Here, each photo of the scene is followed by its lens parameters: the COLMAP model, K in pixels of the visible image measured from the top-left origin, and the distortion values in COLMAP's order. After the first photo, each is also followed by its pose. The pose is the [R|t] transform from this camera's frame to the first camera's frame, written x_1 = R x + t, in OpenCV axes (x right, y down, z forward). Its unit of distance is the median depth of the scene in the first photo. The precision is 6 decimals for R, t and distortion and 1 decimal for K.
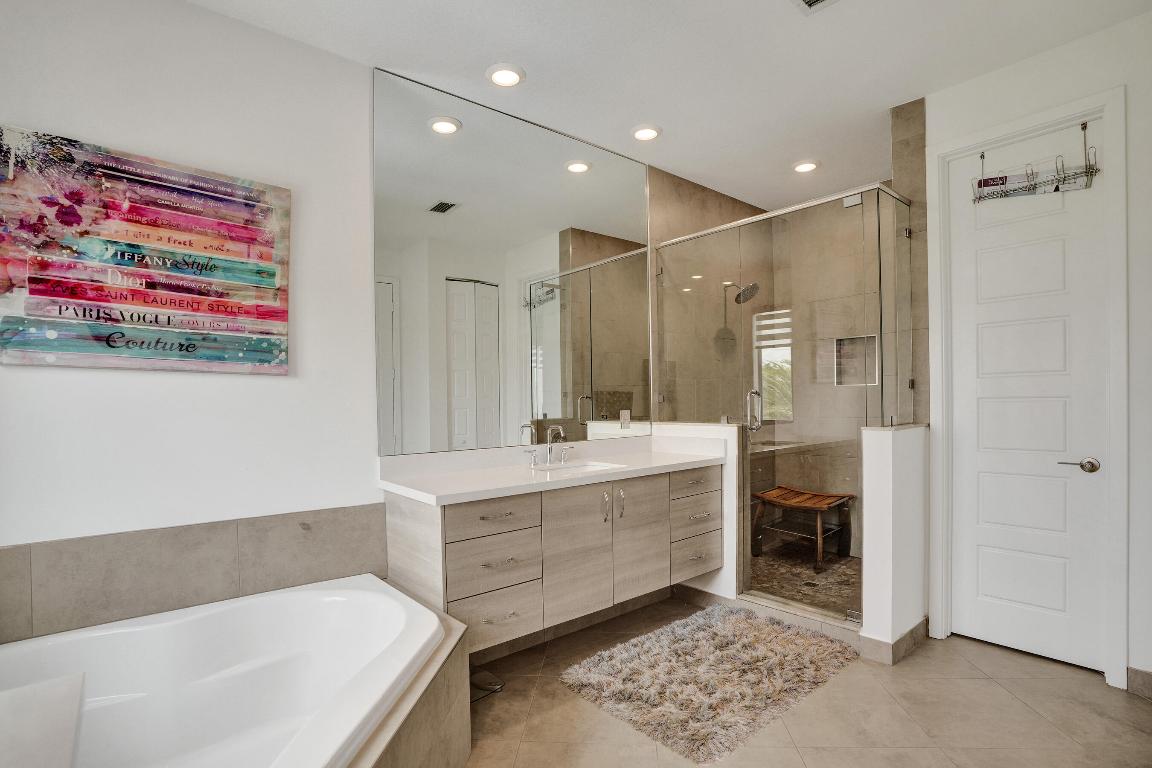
lens RADIAL K [[565.2, 0, 577.3], [0, 565.2, 410.2], [0, 0, 1]] dist [-0.027607, 0.001145]
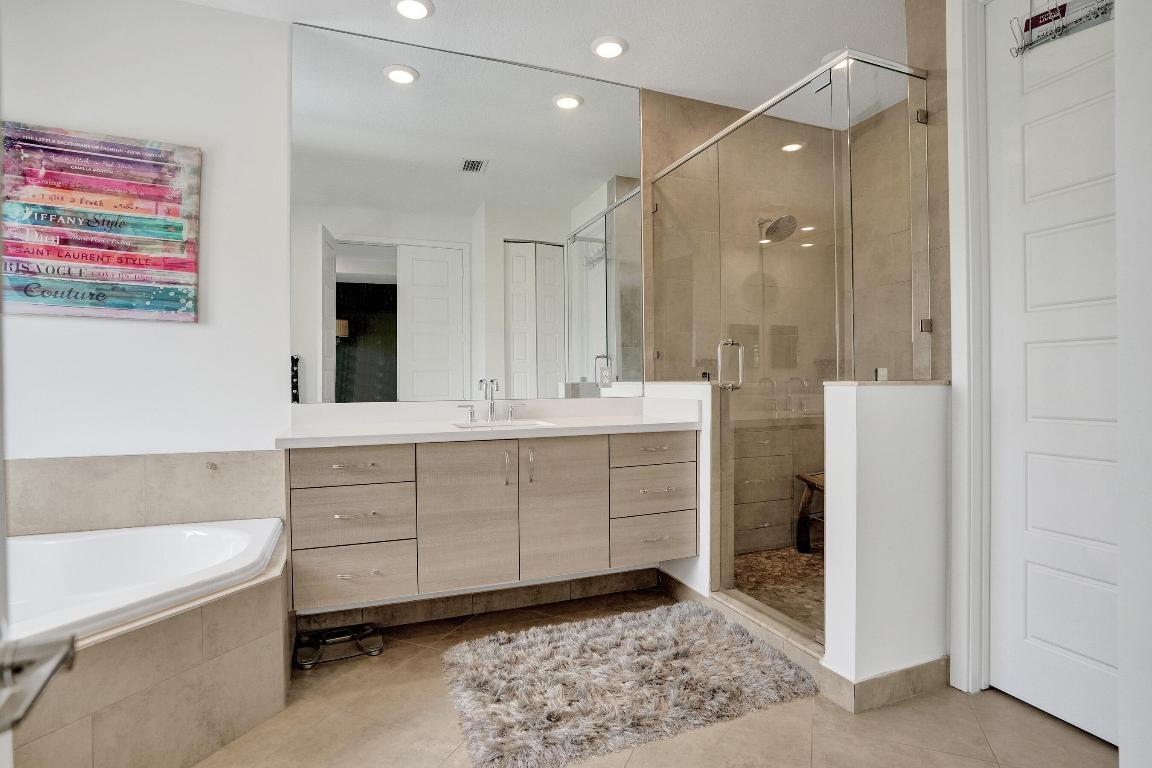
lens RADIAL K [[577.4, 0, 580.0], [0, 577.4, 379.2], [0, 0, 1]] dist [-0.023386, 0.011855]
pose [[0.946229, 0.010072, -0.323340, 0.570361], [-0.014705, 0.999821, -0.011887, 0.051066], [0.323163, 0.016002, 0.946208, 0.223916]]
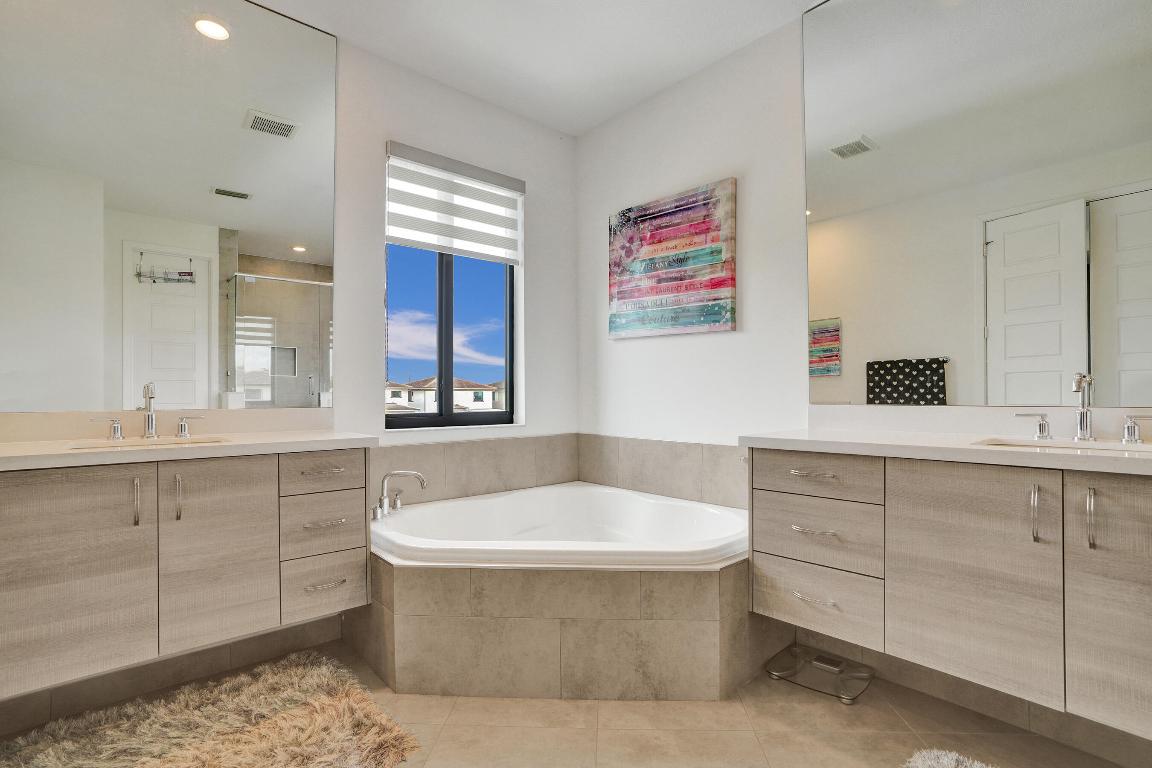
lens RADIAL K [[550.2, 0, 579.0], [0, 550.2, 390.4], [0, 0, 1]] dist [-0.048383, 0.024798]
pose [[0.029828, 0.004904, -0.999543, 0.703262], [-0.013115, 0.999904, 0.004514, 0.069814], [0.999469, 0.012974, 0.029890, 0.686365]]
